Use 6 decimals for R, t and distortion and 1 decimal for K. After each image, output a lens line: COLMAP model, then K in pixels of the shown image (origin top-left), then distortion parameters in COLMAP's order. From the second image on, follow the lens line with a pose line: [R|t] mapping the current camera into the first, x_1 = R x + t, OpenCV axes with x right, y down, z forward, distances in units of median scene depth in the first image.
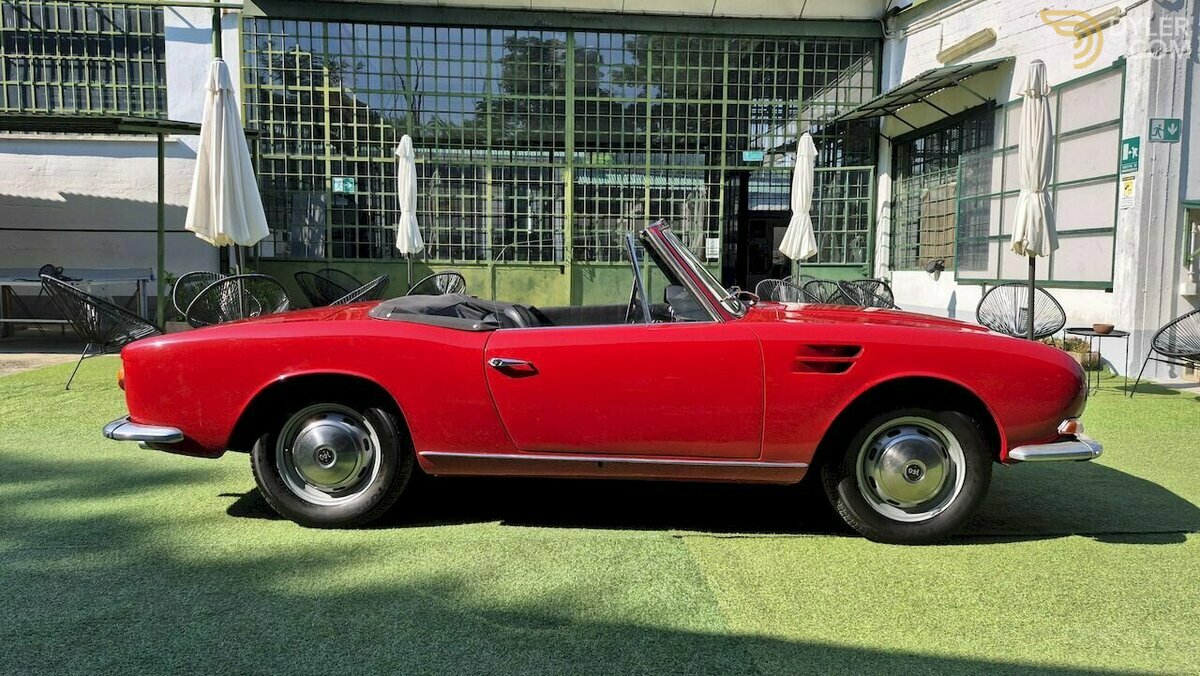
lens RADIAL K [[850.8, 0, 600.7], [0, 850.8, 342.5], [0, 0, 1]] dist [0.029516, -0.048298]
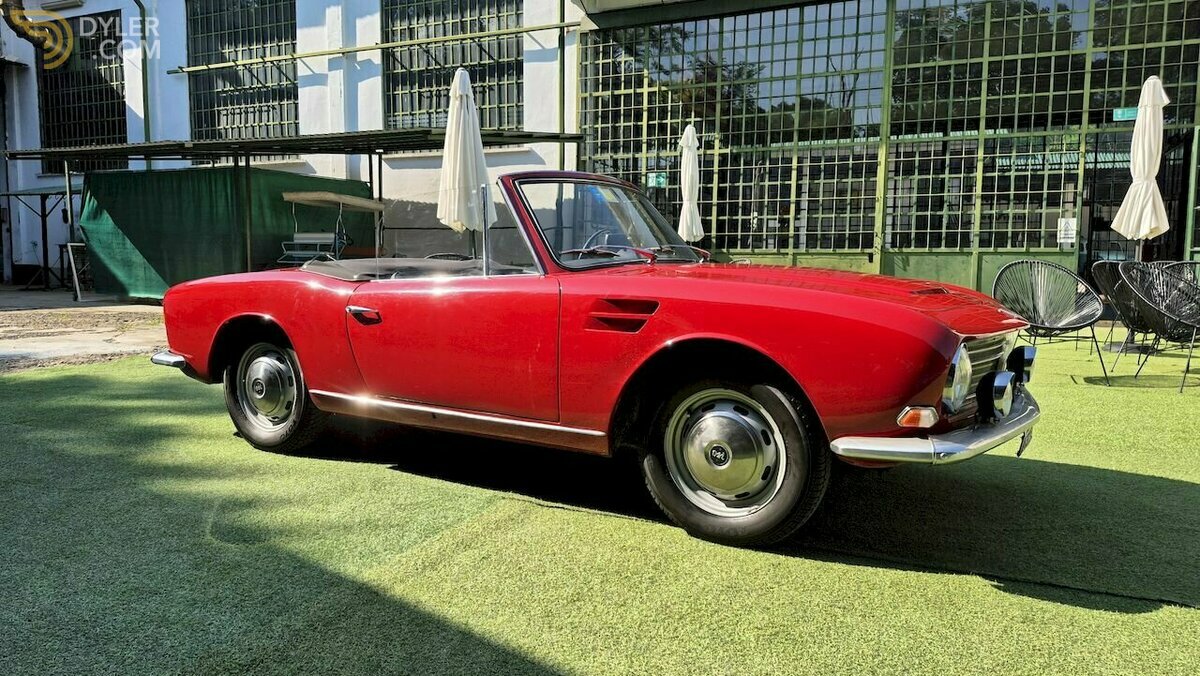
lens RADIAL K [[856.8, 0, 605.2], [0, 856.8, 336.7], [0, 0, 1]] dist [0.080846, -0.125460]
pose [[0.856576, 0.036939, -0.514697, 0.223561], [-0.043248, 0.999064, -0.000274, 0.013421], [0.514205, 0.022494, 0.857372, 0.072496]]
